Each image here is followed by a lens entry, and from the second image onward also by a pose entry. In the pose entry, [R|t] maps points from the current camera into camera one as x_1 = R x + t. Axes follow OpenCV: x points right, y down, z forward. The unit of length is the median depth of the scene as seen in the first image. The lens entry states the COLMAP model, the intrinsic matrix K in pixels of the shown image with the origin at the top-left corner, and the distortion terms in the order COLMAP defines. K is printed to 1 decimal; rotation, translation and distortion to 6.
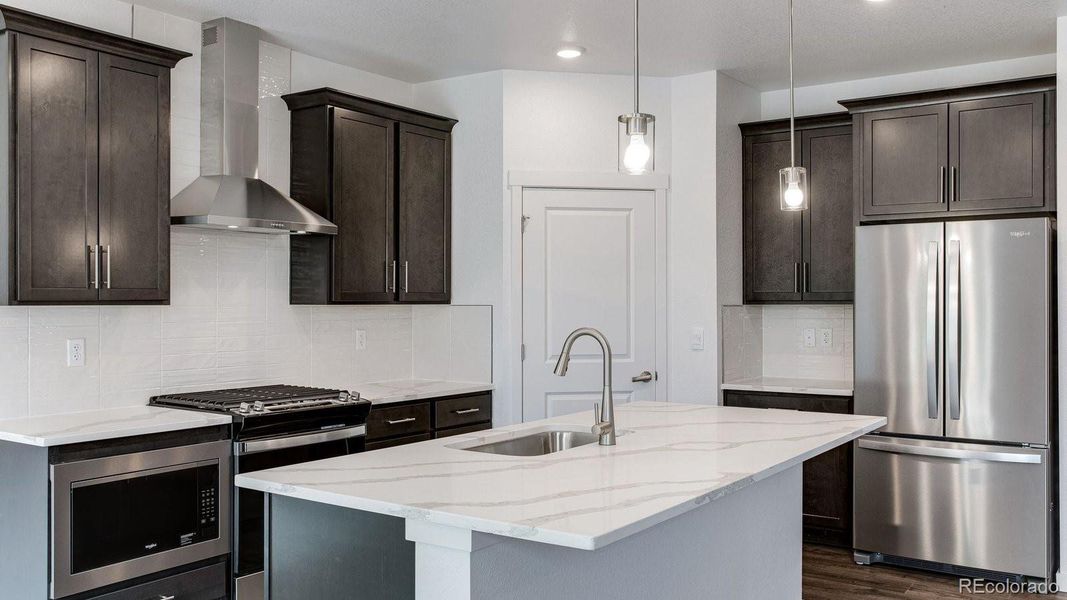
lens RADIAL K [[904.9, 0, 518.4], [0, 904.9, 297.8], [0, 0, 1]] dist [0.032425, 0.011792]
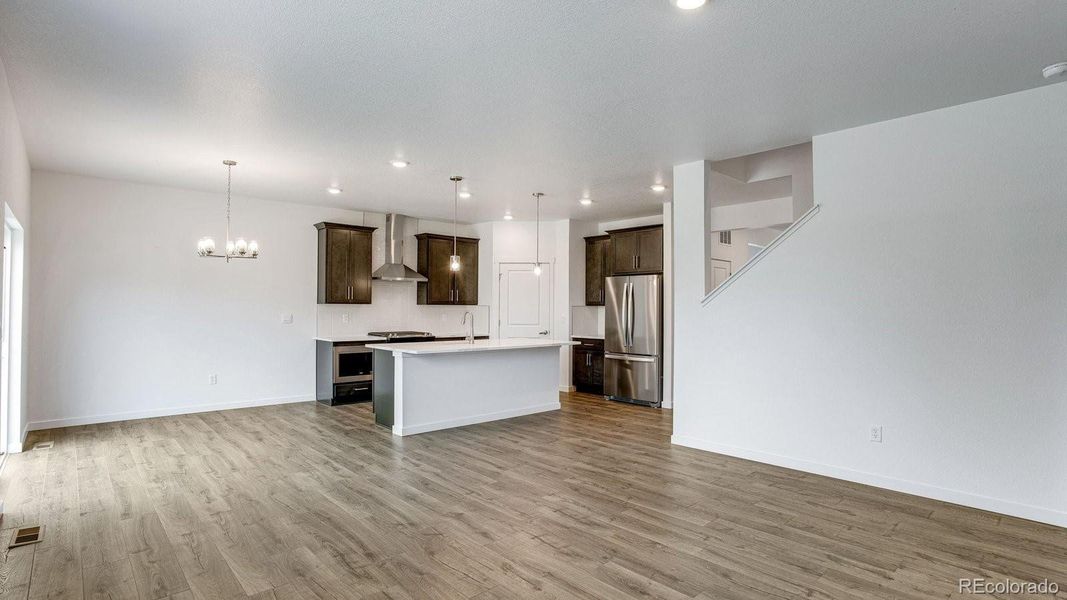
lens RADIAL K [[525.2, 0, 533.5], [0, 525.2, 300.0], [0, 0, 1]] dist [-0.060845, 0.027341]
pose [[0.975500, 0.003009, -0.219979, 0.499236], [-0.005053, 0.999949, -0.008733, 0.004578], [0.219941, 0.009631, 0.975466, -0.589512]]
